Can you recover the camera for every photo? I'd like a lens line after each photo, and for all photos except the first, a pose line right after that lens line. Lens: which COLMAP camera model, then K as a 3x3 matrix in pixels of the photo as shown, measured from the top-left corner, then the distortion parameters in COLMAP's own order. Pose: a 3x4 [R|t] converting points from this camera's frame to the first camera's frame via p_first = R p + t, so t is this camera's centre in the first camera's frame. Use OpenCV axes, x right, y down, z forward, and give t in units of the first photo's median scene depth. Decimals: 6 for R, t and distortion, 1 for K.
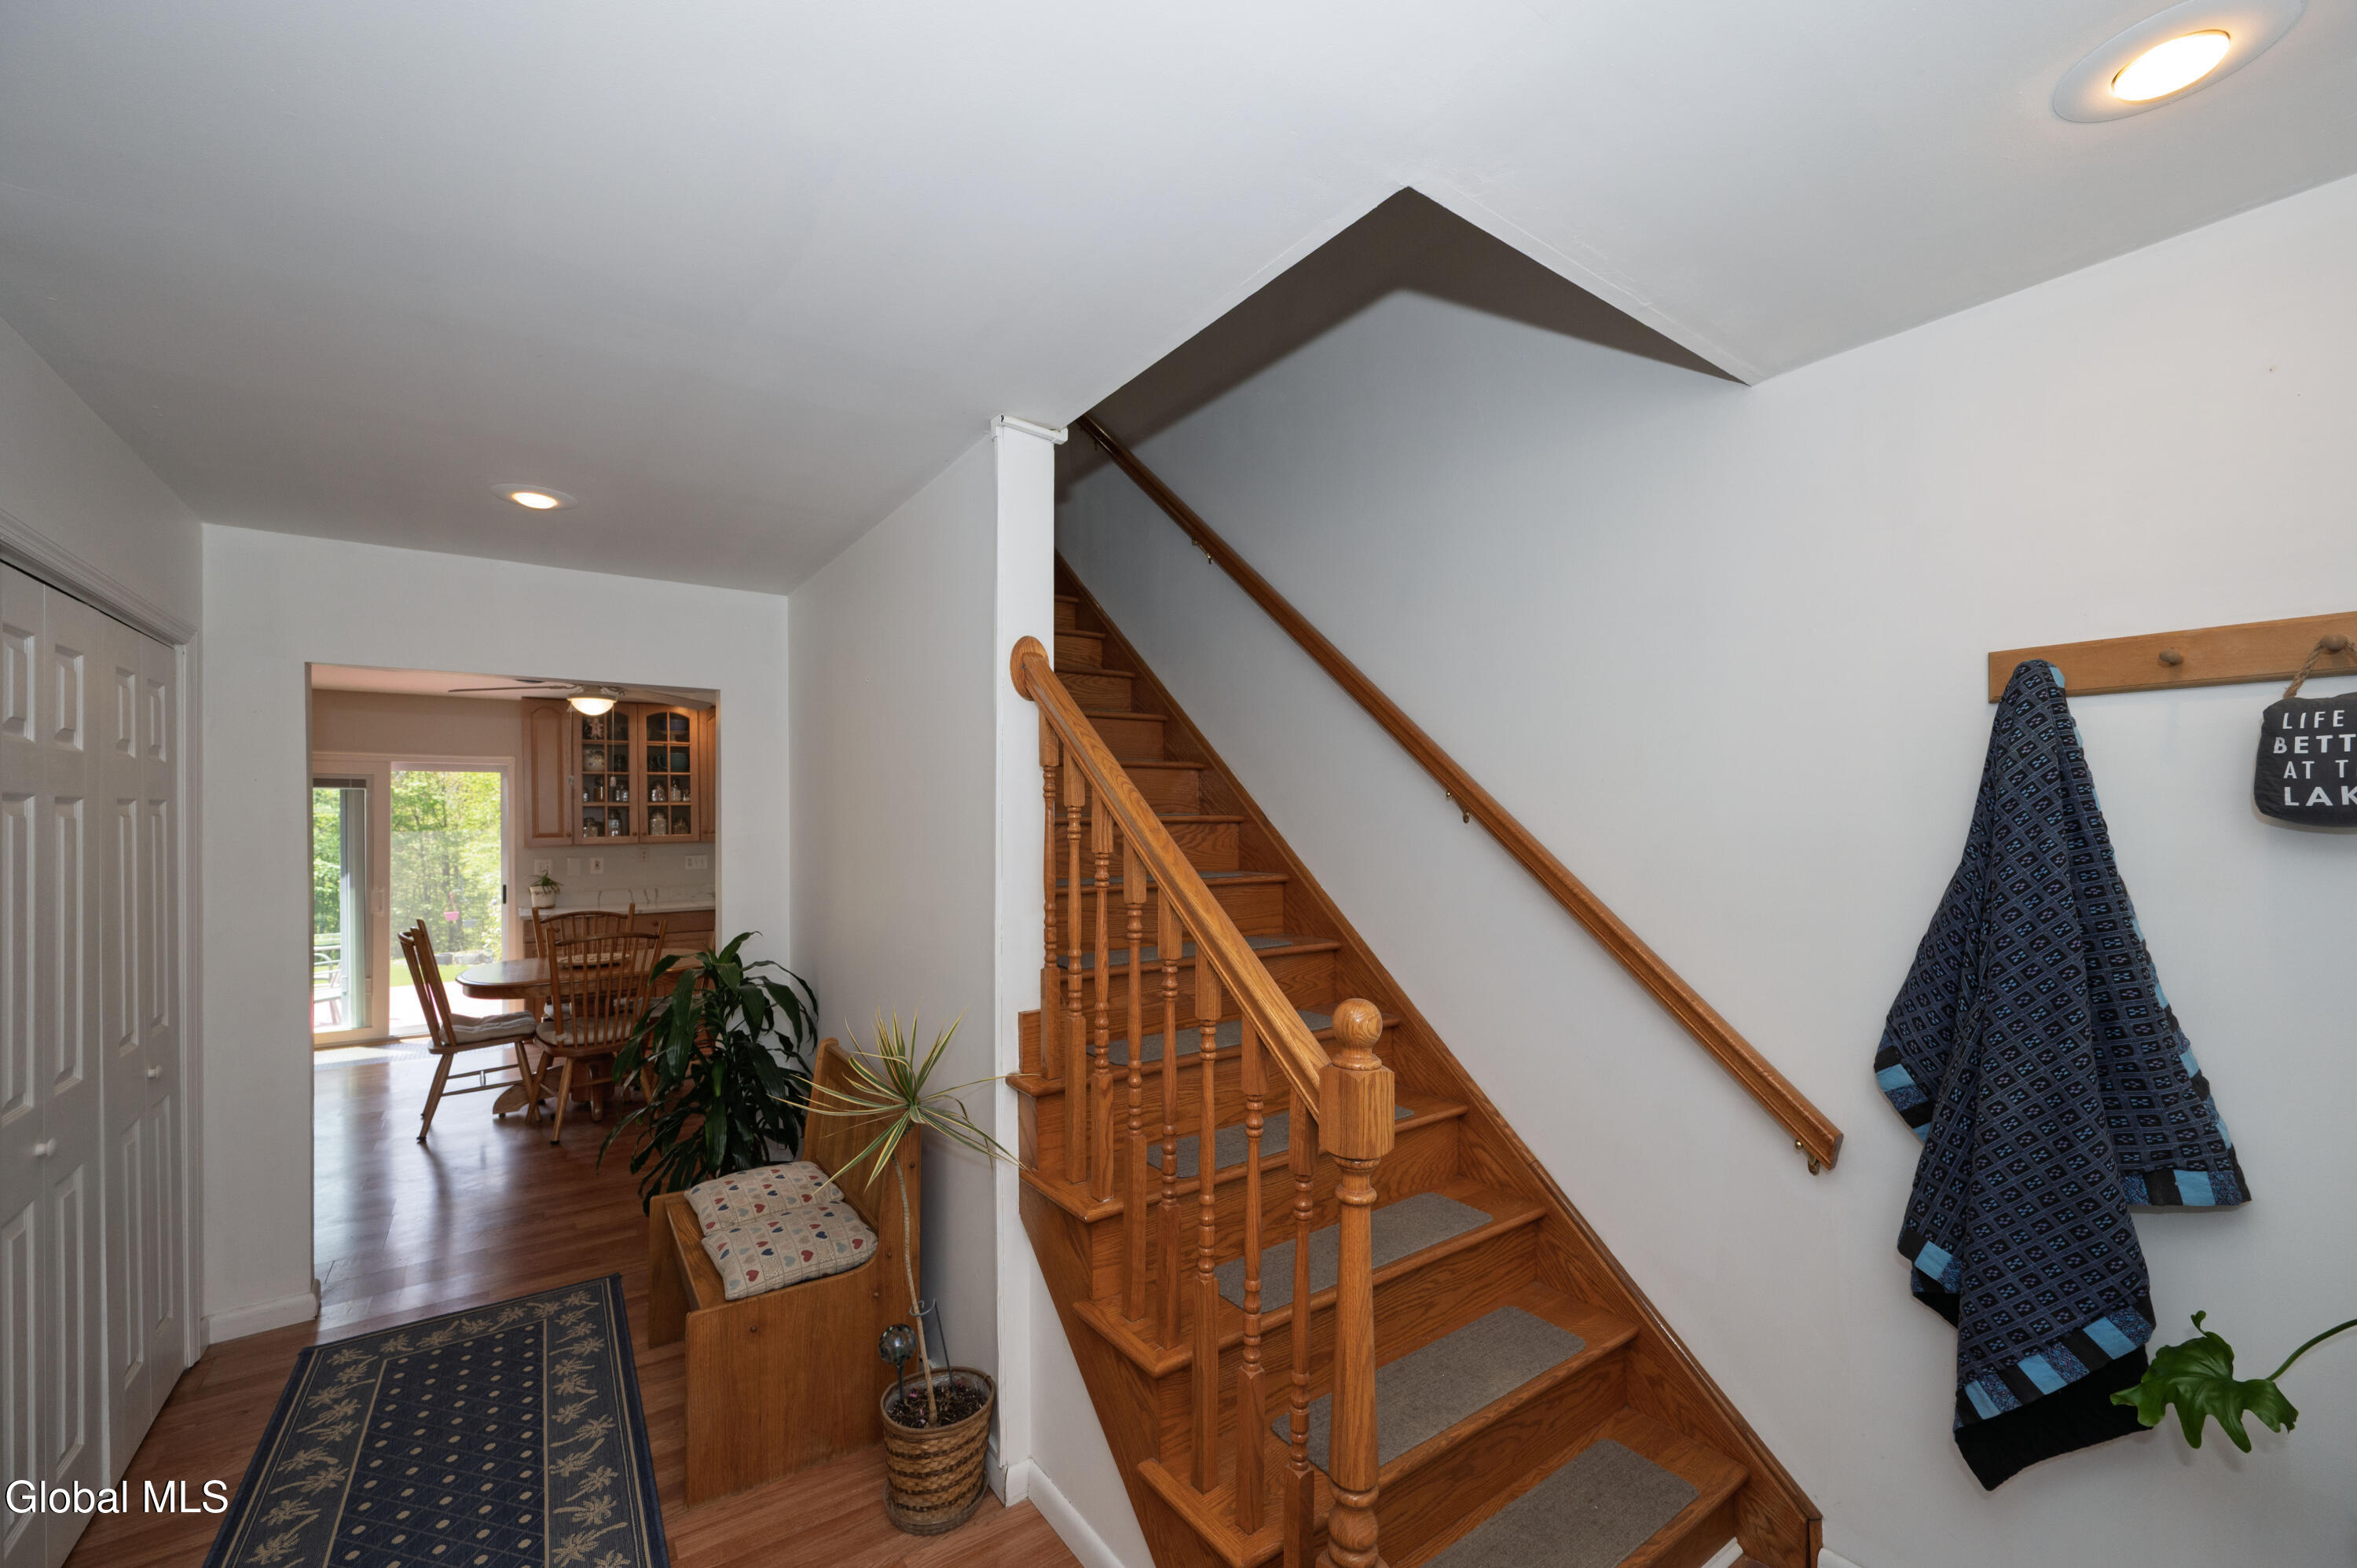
lens RADIAL K [[933.5, 0, 1183.1], [0, 933.5, 811.9], [0, 0, 1]] dist [-0.000430, 0.000019]
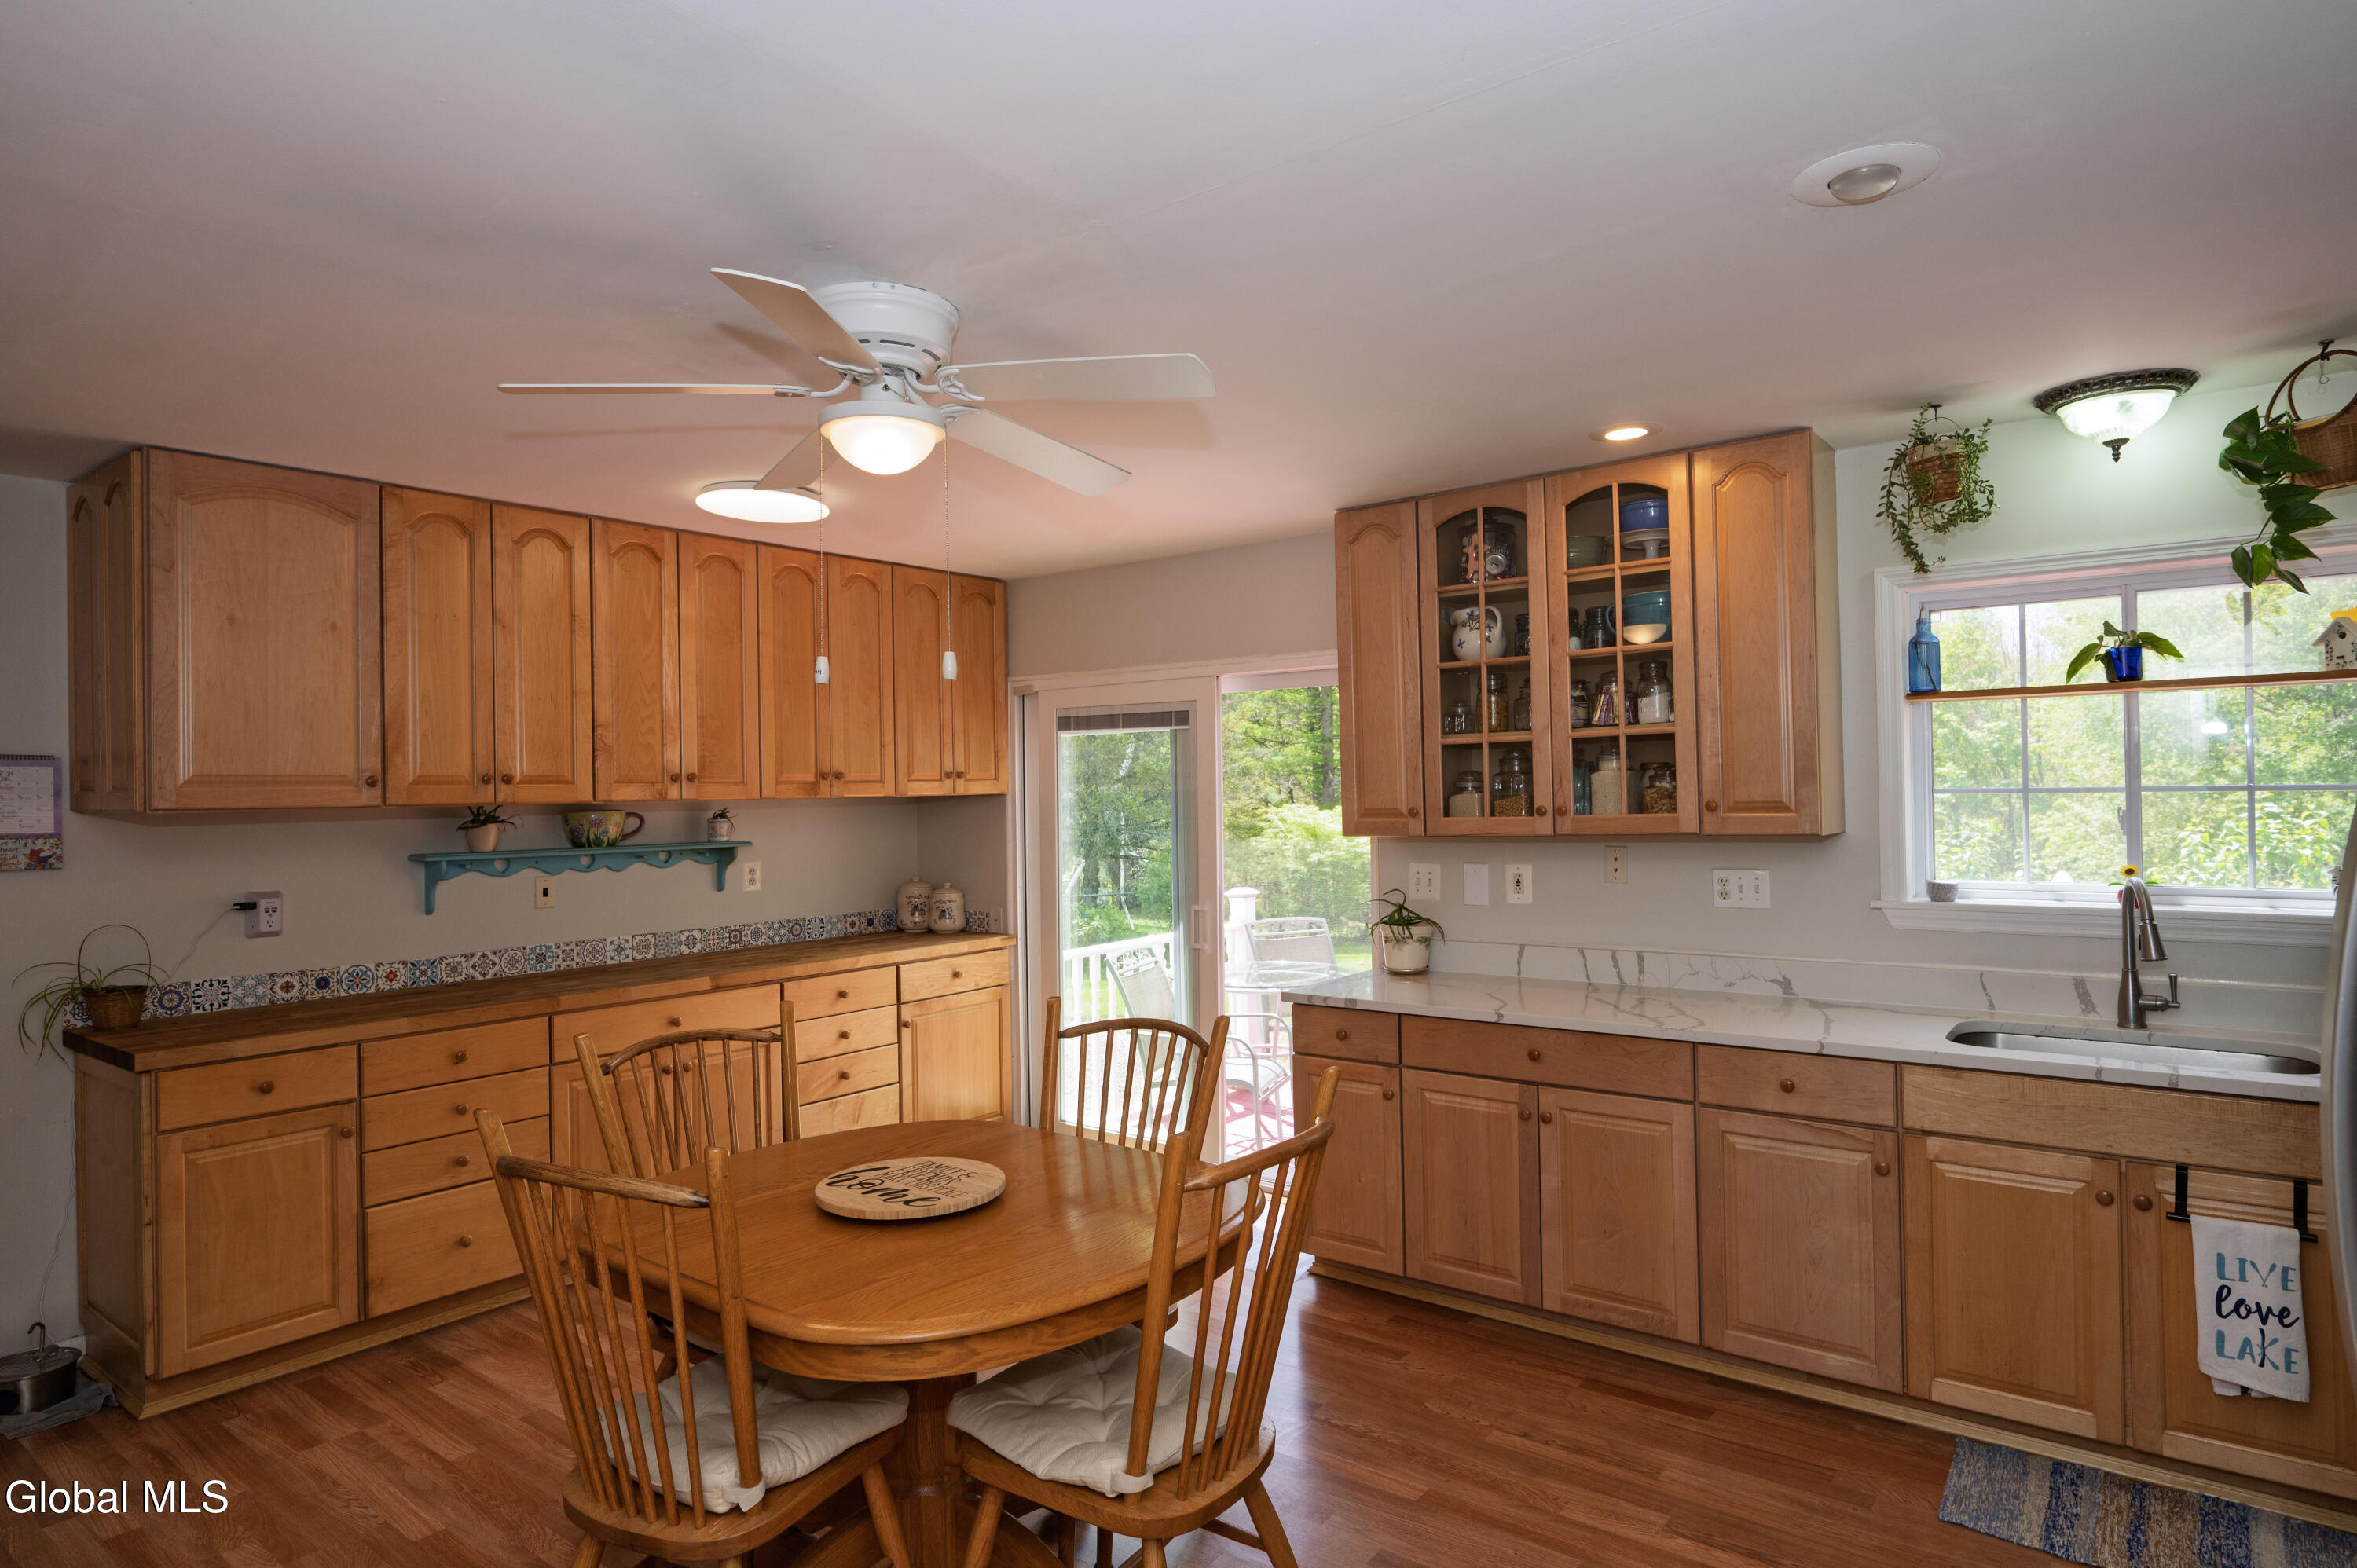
lens RADIAL K [[1305.2, 0, 1178.5], [0, 1305.2, 784.0], [0, 0, 1]] dist [-0.005554, -0.000324]
pose [[0.277736, -0.007893, -0.960625, -0.262644], [0.018091, 0.999832, -0.002984, 0.026008], [0.960487, -0.016550, 0.277832, 1.699277]]
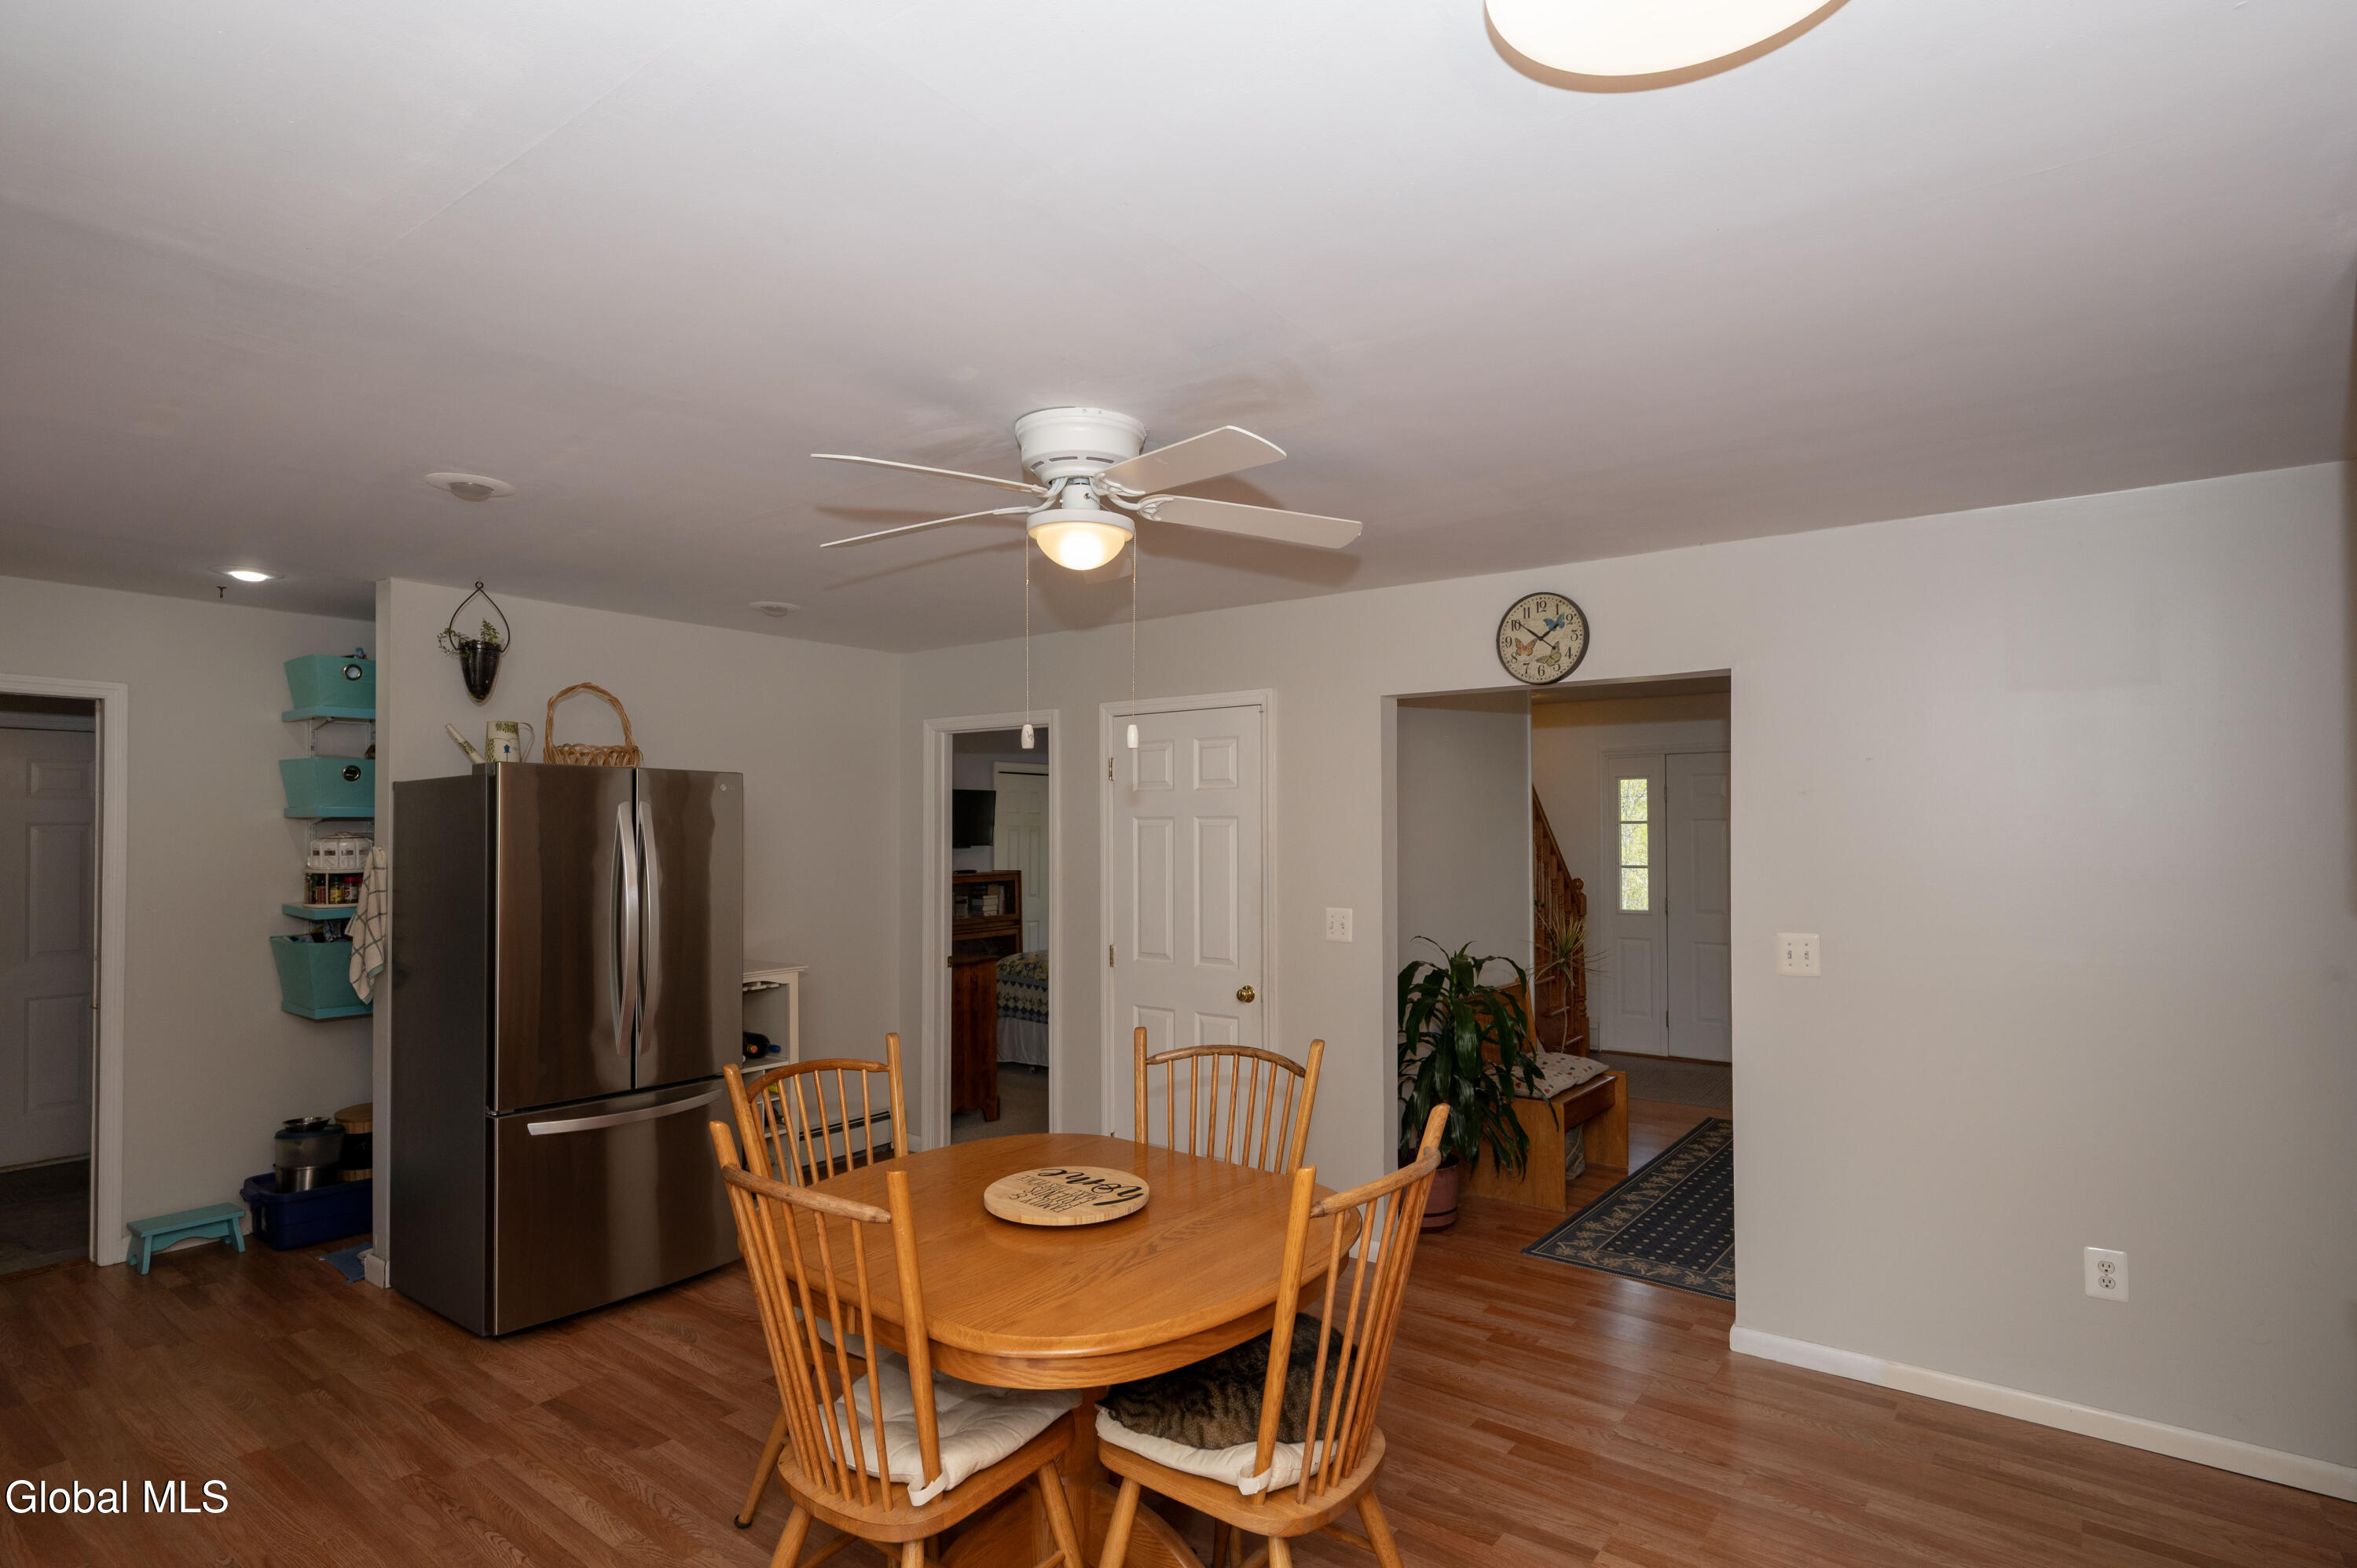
lens RADIAL K [[1182.8, 0, 1194.5], [0, 1182.8, 816.4], [0, 0, 1]] dist [0.002165, 0.000203]
pose [[-0.298535, 0.015562, 0.954272, -1.968978], [-0.001649, 0.999857, -0.016821, 0.017118], [-0.954397, -0.006595, -0.298467, 1.933618]]
